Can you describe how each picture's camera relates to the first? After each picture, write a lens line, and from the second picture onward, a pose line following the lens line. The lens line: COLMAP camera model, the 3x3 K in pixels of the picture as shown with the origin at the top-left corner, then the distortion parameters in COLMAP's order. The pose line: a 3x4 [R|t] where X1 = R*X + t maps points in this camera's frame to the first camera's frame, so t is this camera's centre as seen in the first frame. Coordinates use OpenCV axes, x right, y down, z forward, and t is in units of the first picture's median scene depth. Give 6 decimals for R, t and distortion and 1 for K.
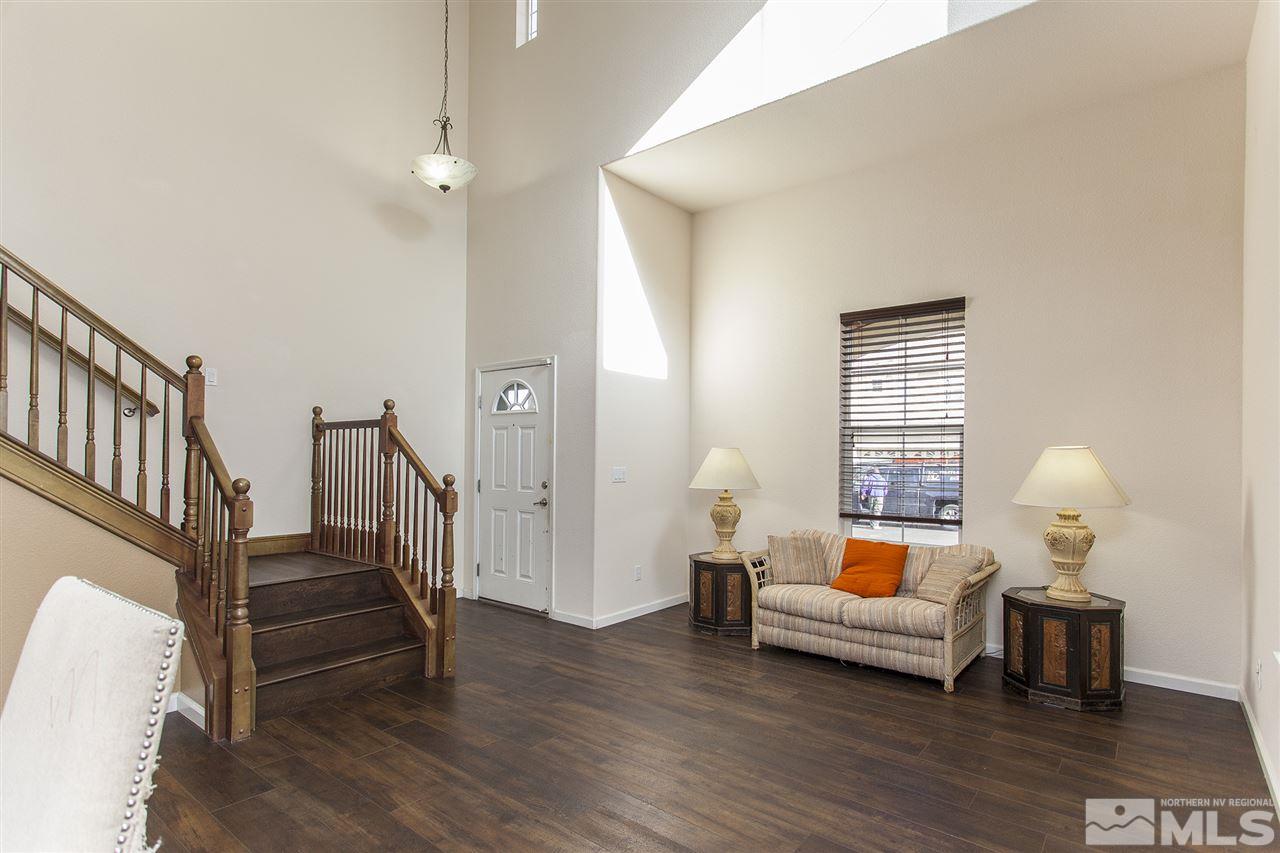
lens RADIAL K [[639.3, 0, 645.9], [0, 639.3, 455.8], [0, 0, 1]] dist [0.000852, 0.000413]
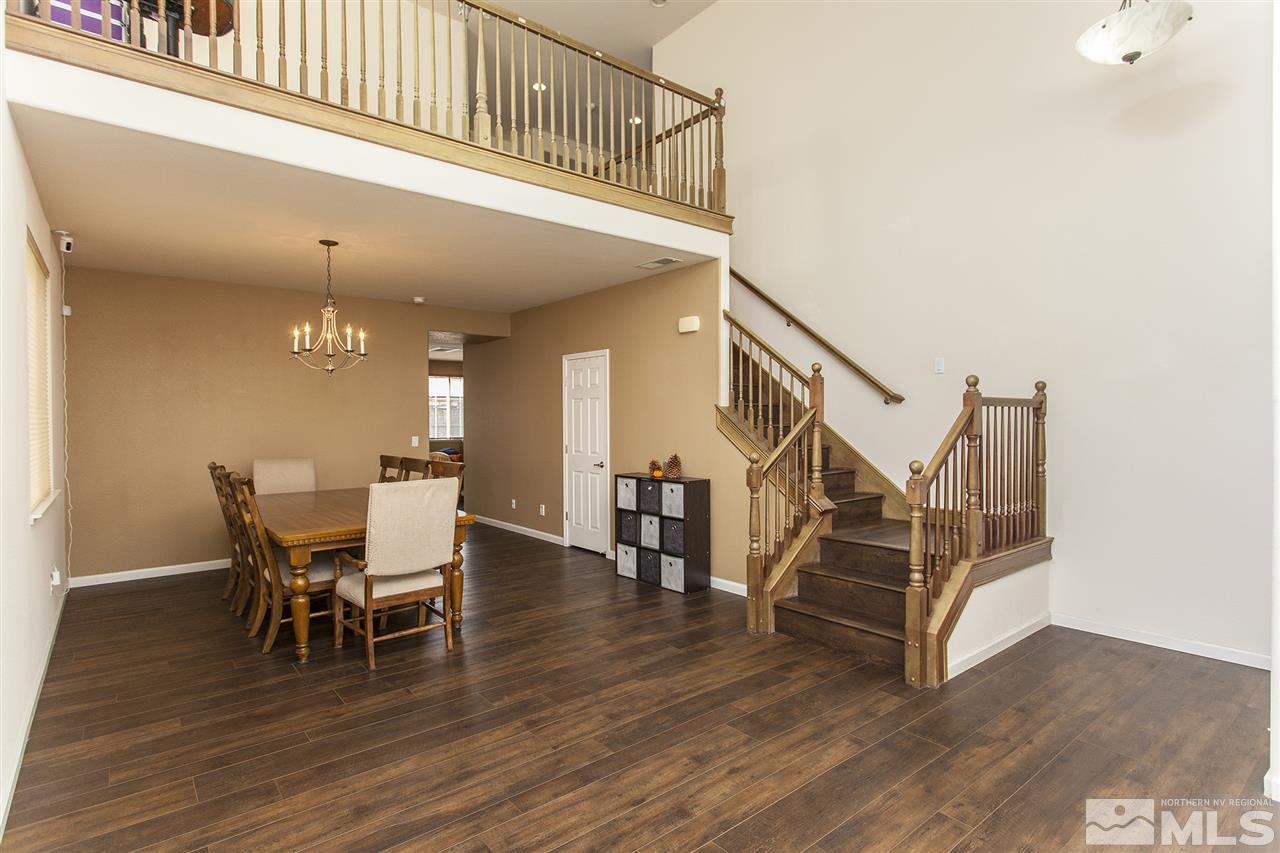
lens RADIAL K [[645.9, 0, 637.4], [0, 645.9, 423.8], [0, 0, 1]] dist [0.005154, 0.001298]
pose [[-0.211446, 0.002981, -0.977385, 0.693695], [0.006586, 0.999977, 0.001625, -0.028447], [0.977367, -0.006093, -0.211461, 0.856644]]
